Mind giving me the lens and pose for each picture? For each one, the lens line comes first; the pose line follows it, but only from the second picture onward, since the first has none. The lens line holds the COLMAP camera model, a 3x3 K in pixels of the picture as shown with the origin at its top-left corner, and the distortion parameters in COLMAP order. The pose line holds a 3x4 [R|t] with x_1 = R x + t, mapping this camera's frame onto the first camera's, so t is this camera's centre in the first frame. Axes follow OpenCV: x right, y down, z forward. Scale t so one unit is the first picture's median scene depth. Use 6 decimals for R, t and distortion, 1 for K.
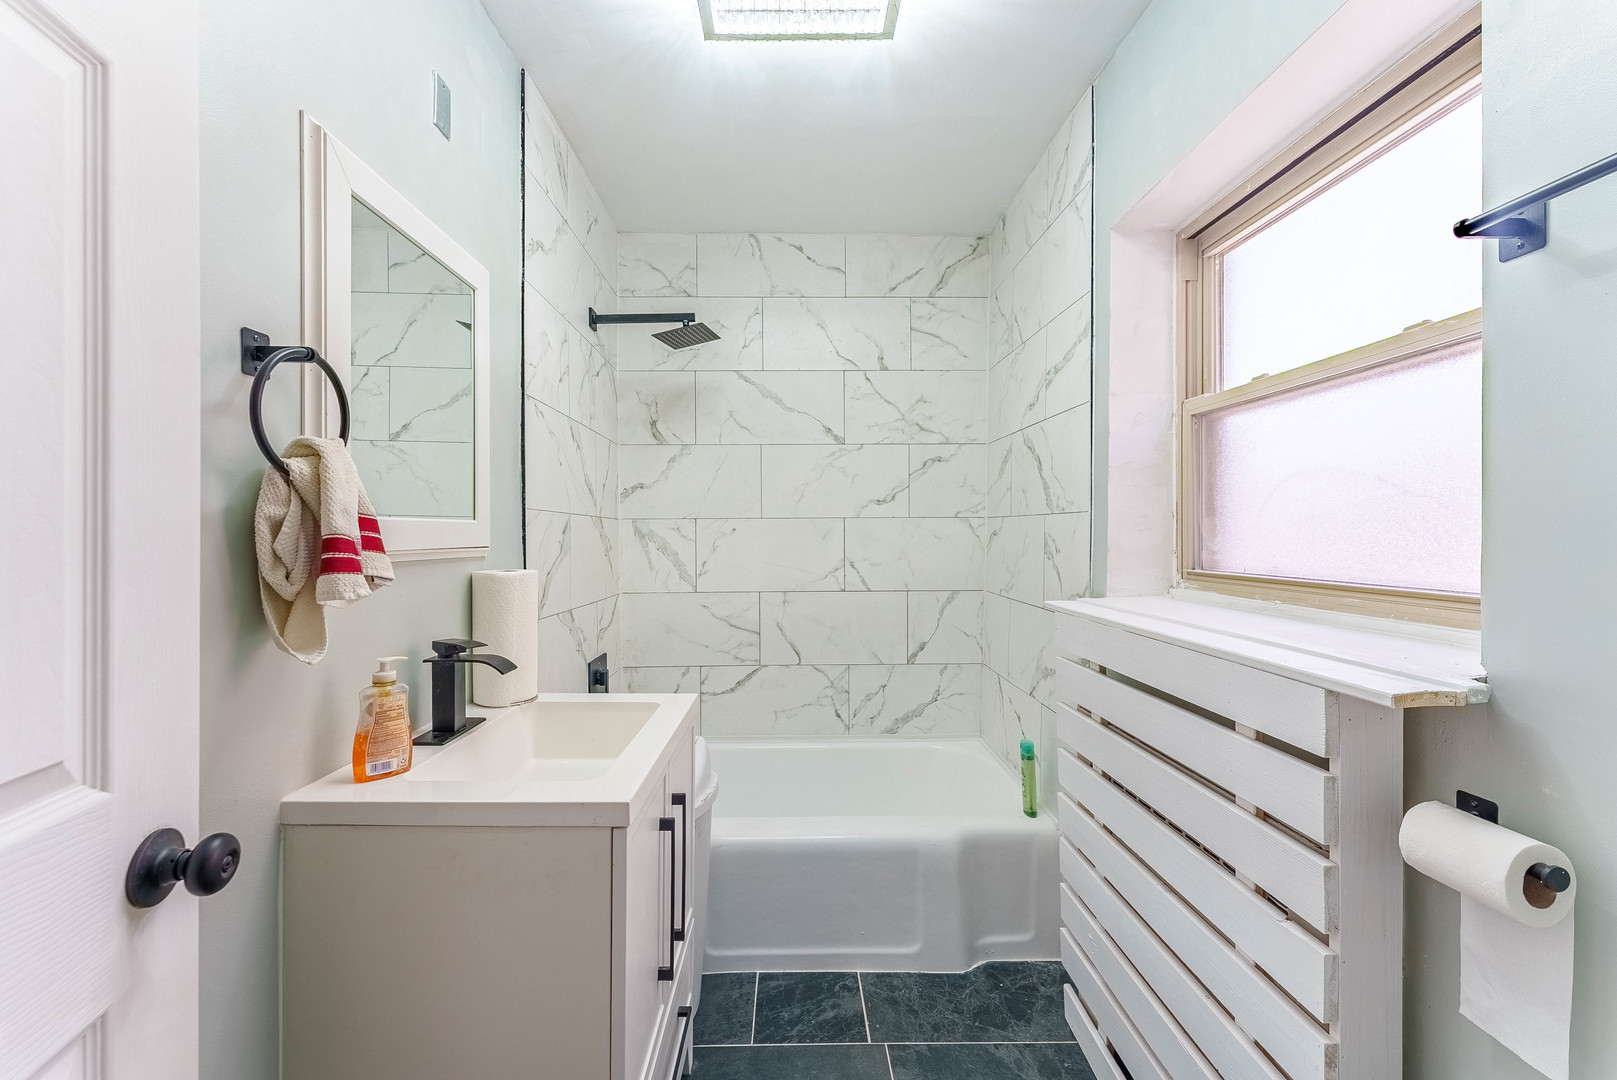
lens RADIAL K [[658.0, 0, 803.4], [0, 658.0, 535.4], [0, 0, 1]] dist [0.001835, -0.000971]
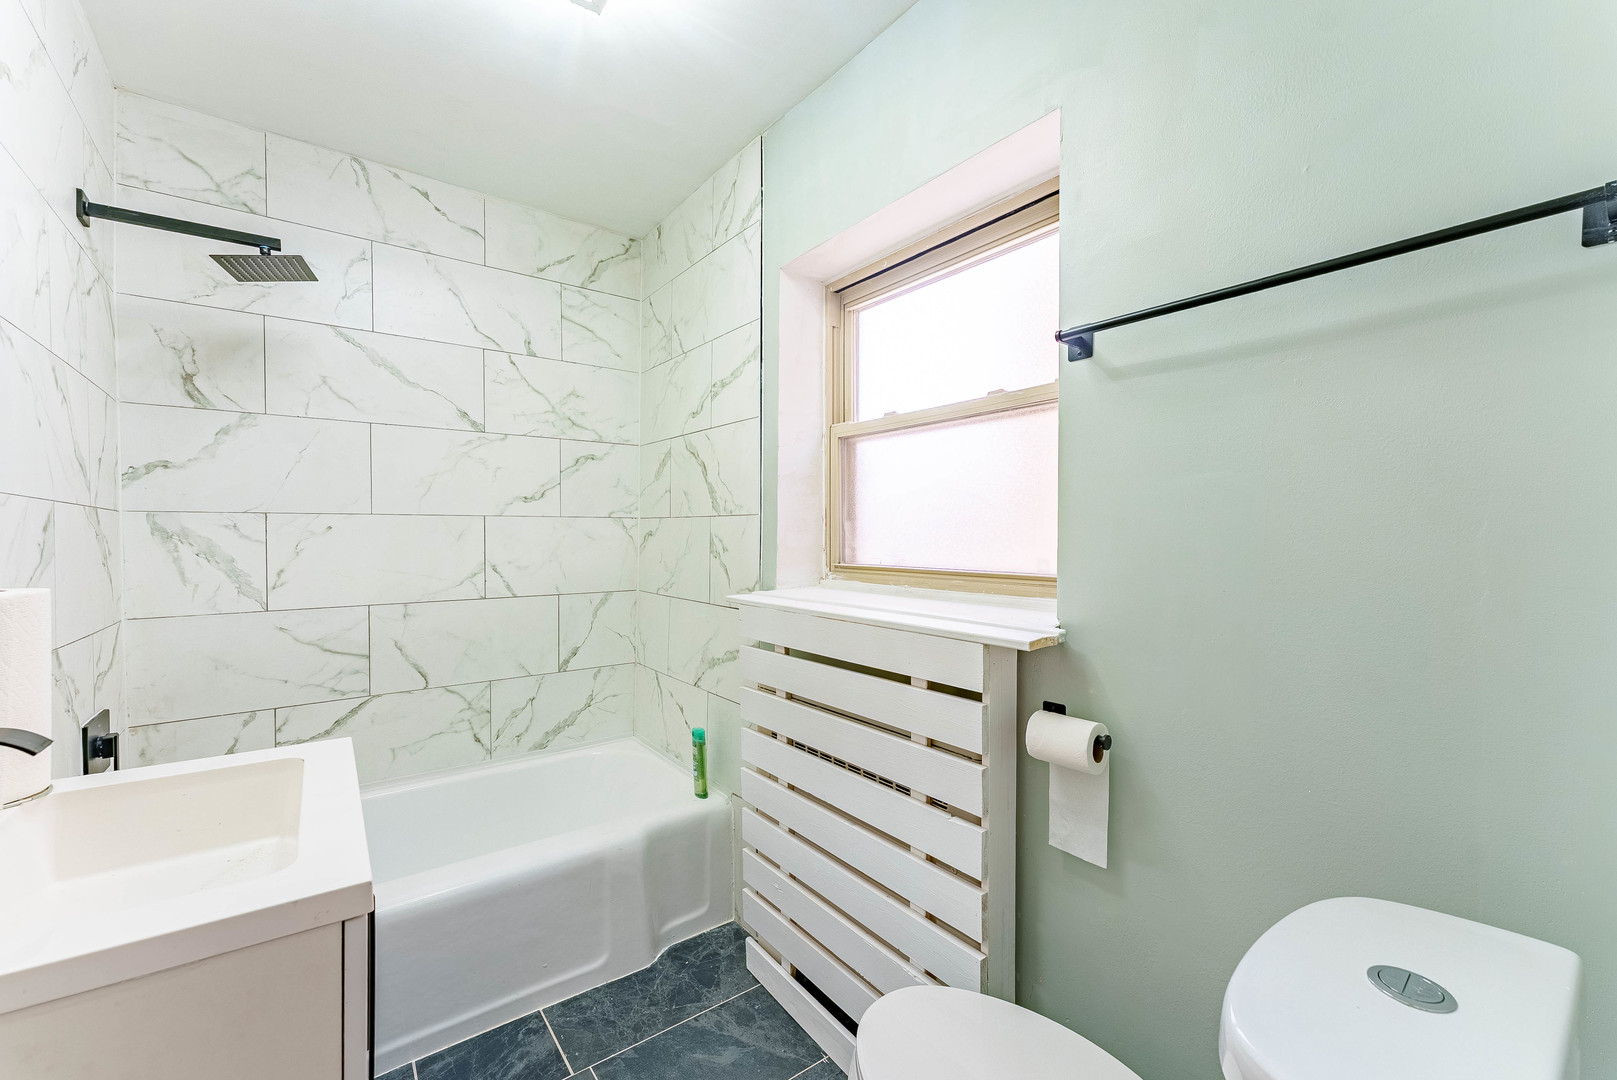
lens RADIAL K [[654.5, 0, 811.8], [0, 654.5, 542.0], [0, 0, 1]] dist [0.000191, -0.000394]
pose [[0.804004, -0.004037, 0.594610, -0.142773], [-0.000630, 0.999971, 0.007642, 0.002181], [-0.594624, -0.006519, 0.803978, 0.040493]]
